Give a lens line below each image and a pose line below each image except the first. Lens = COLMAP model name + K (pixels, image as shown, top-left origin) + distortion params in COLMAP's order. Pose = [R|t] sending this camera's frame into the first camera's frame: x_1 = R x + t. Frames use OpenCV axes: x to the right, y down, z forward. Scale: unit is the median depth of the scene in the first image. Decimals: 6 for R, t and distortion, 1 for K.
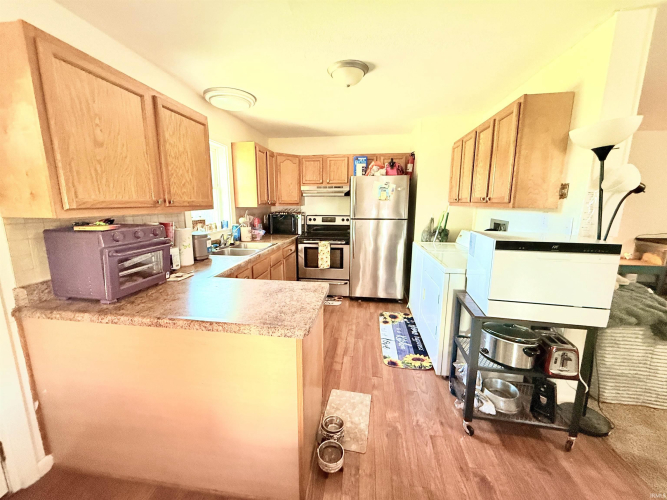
lens RADIAL K [[266.2, 0, 329.9], [0, 266.2, 249.9], [0, 0, 1]] dist [-0.001684, 0.000714]
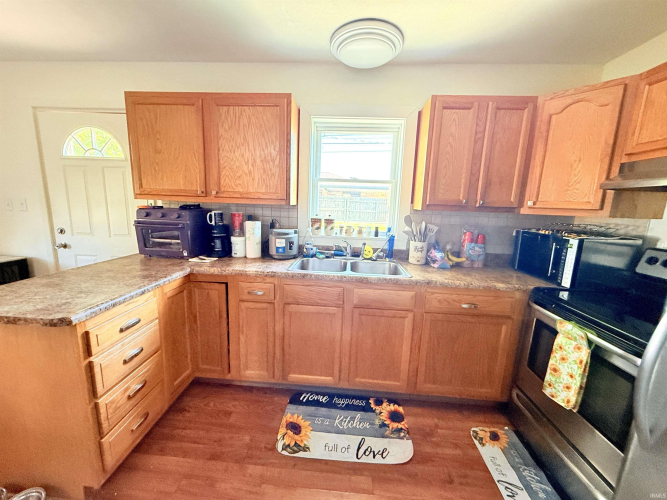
lens RADIAL K [[266.2, 0, 329.9], [0, 266.2, 249.9], [0, 0, 1]] dist [-0.001684, 0.000714]
pose [[0.065712, 0.172353, -0.982841, 0.472536], [-0.214932, 0.964294, 0.154730, -0.191803], [0.974416, 0.201076, 0.100410, 1.194053]]
